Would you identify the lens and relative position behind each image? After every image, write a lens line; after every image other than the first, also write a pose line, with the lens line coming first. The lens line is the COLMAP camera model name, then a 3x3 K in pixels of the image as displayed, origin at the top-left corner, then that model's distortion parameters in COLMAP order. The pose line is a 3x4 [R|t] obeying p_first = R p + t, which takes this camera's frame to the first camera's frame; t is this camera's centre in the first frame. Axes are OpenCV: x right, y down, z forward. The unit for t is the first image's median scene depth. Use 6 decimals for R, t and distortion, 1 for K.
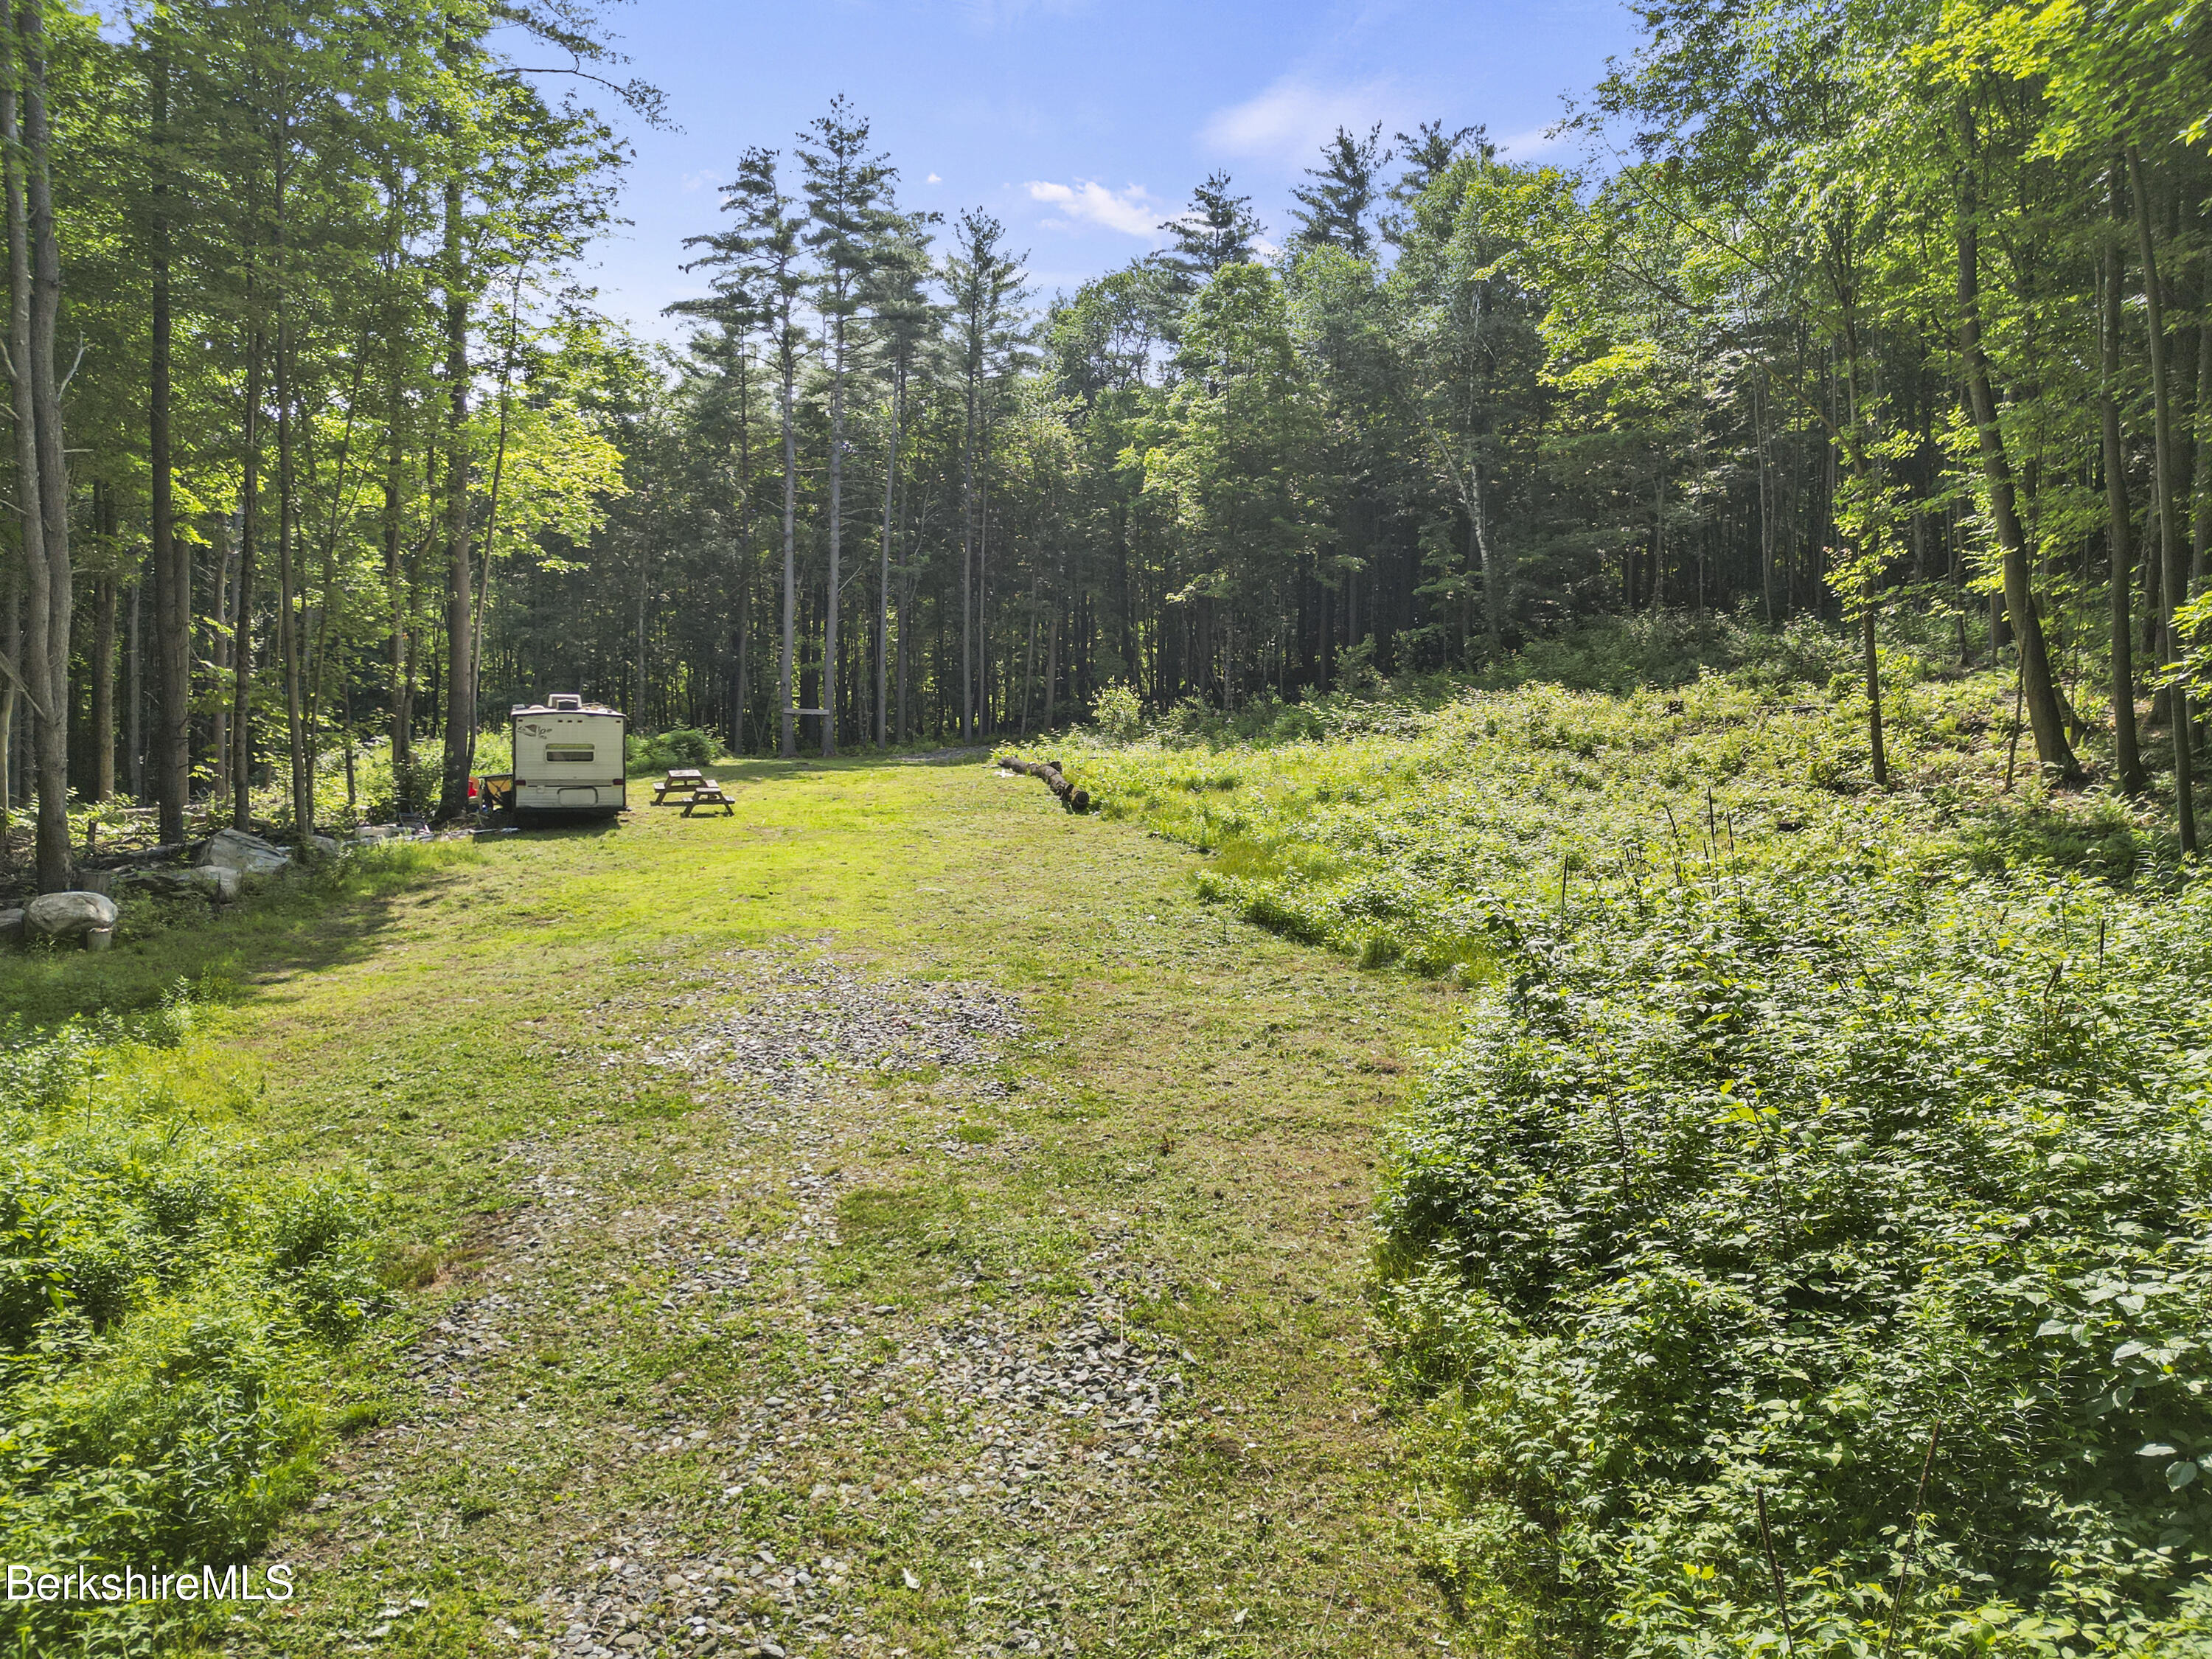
lens RADIAL K [[1499.9, 0, 1101.6], [0, 1499.9, 828.0], [0, 0, 1]] dist [0.043262, -0.031788]
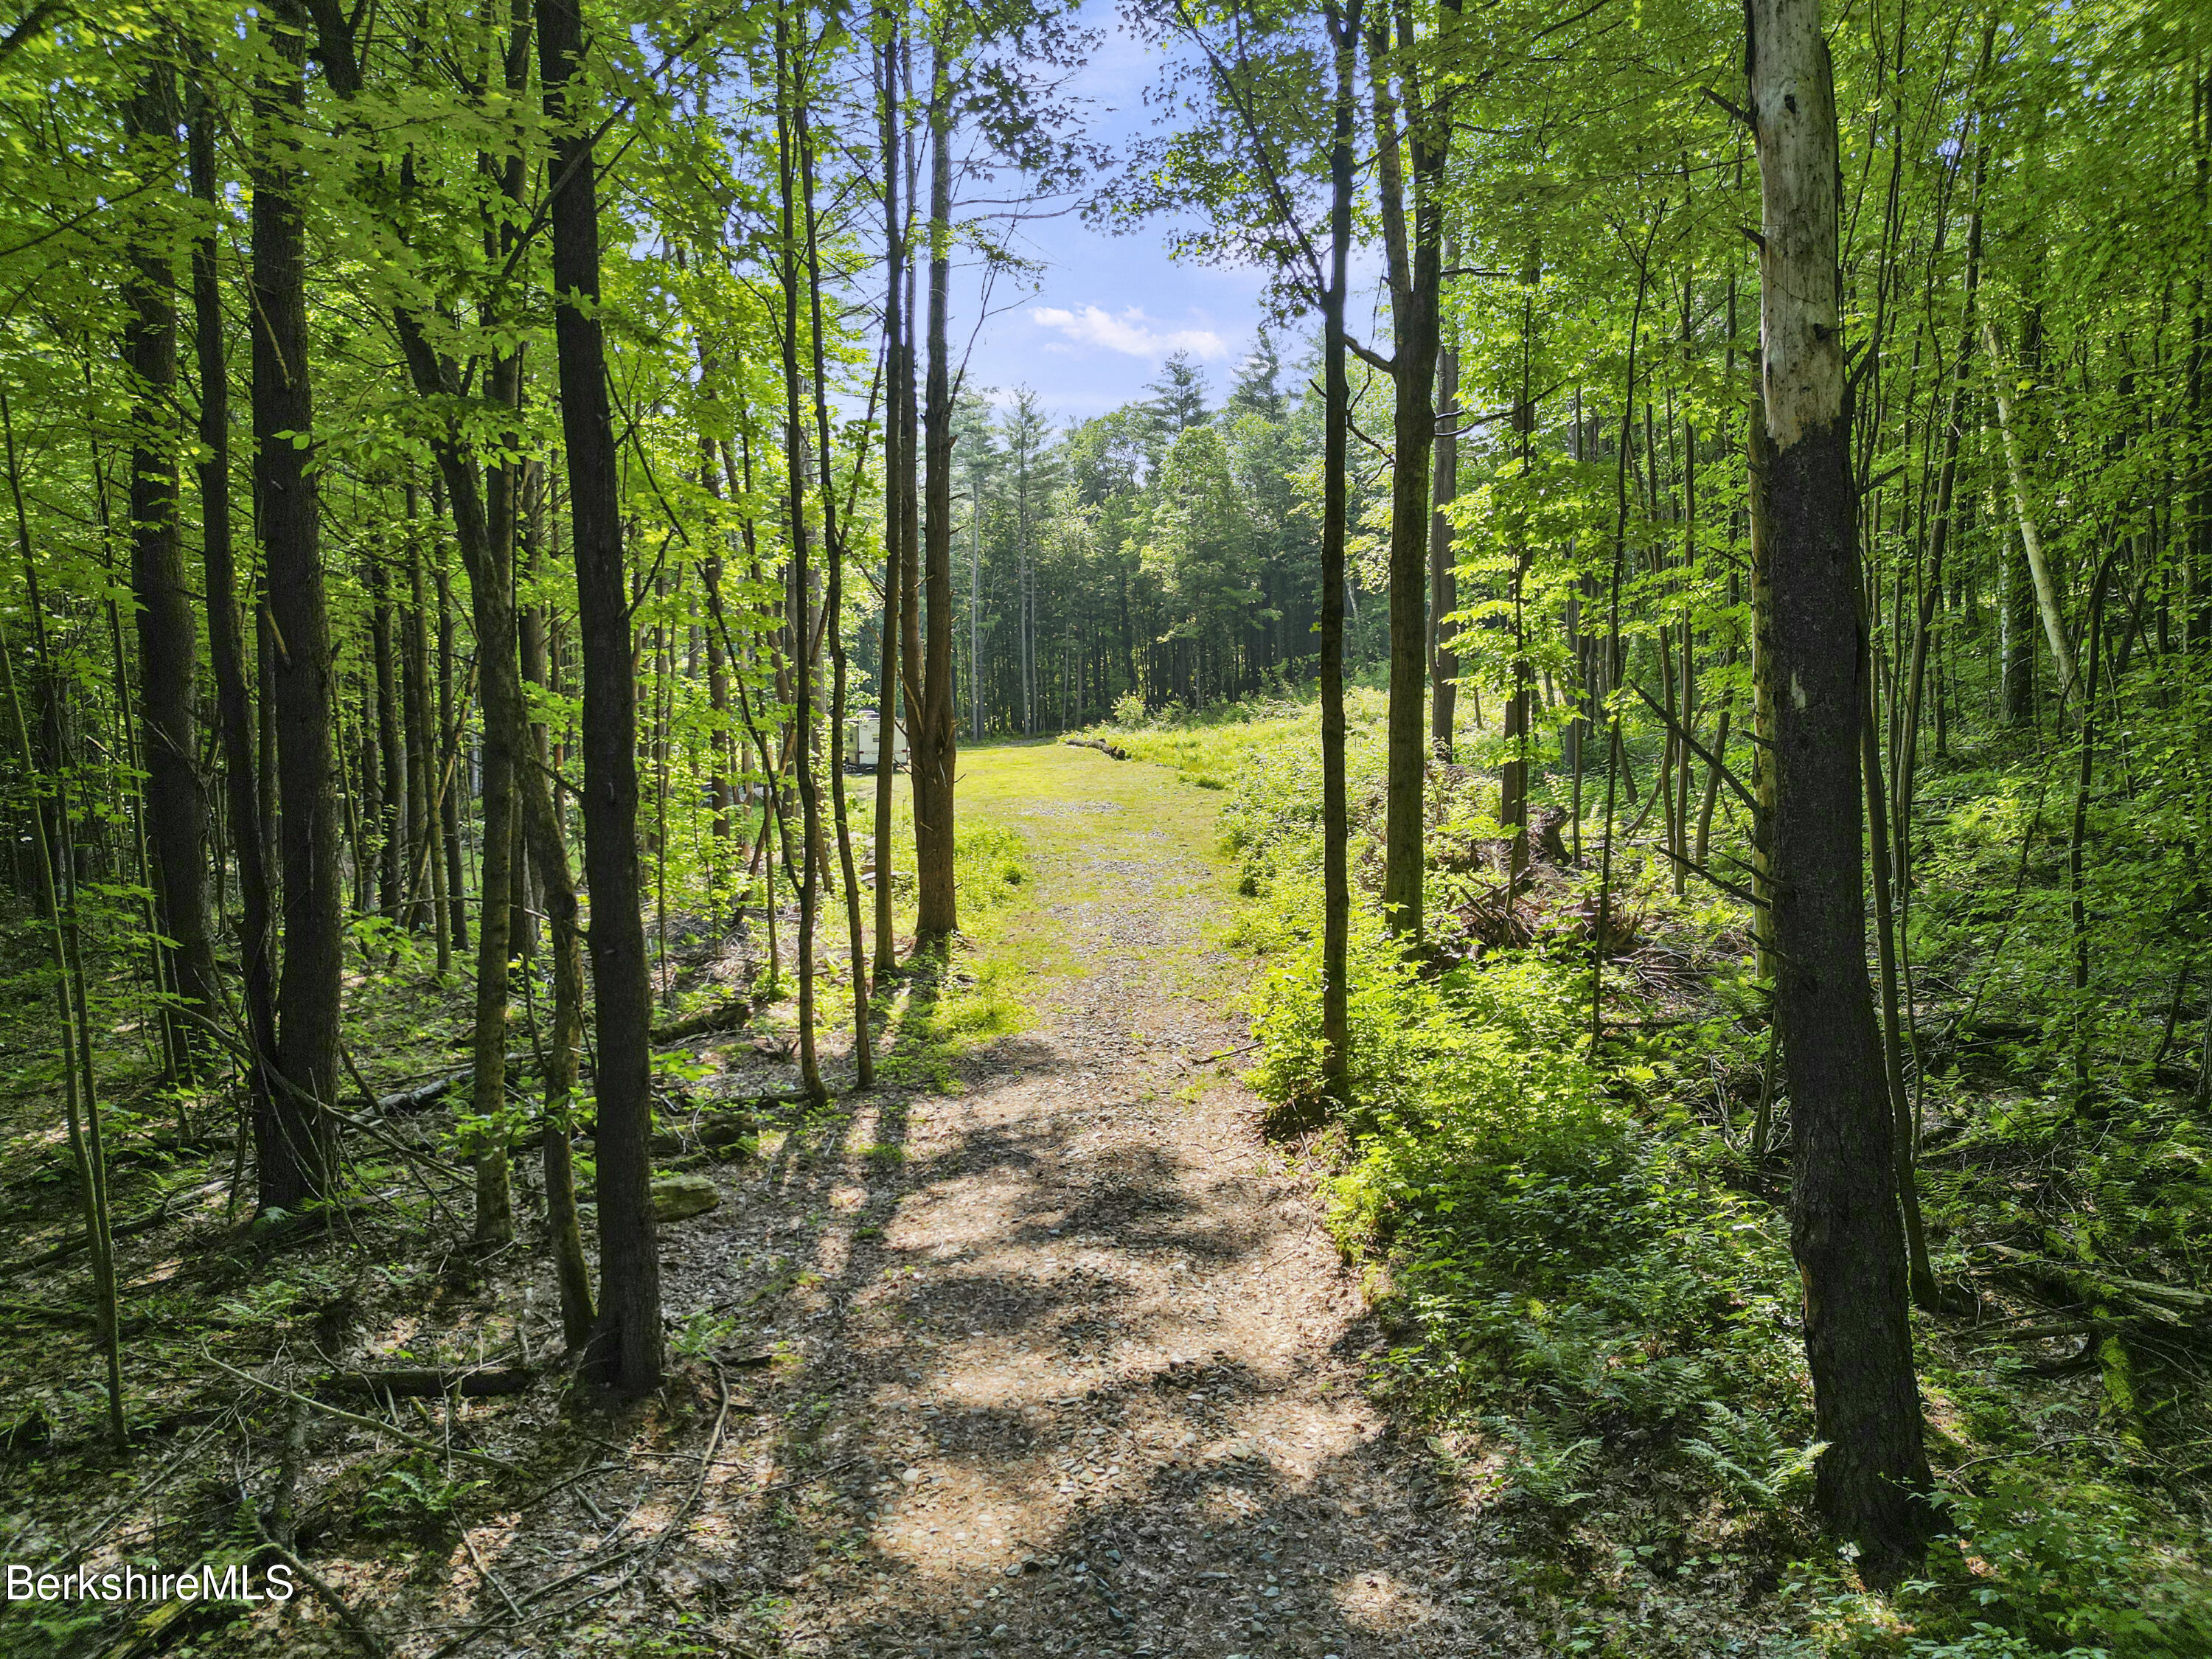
lens RADIAL K [[1499.9, 0, 1109.9], [0, 1499.9, 831.9], [0, 0, 1]] dist [0.043262, -0.031788]
pose [[0.999248, -0.037305, 0.010593, -0.030523], [0.037317, 0.999303, -0.000887, 0.048893], [-0.010553, 0.001281, 0.999943, -0.571460]]
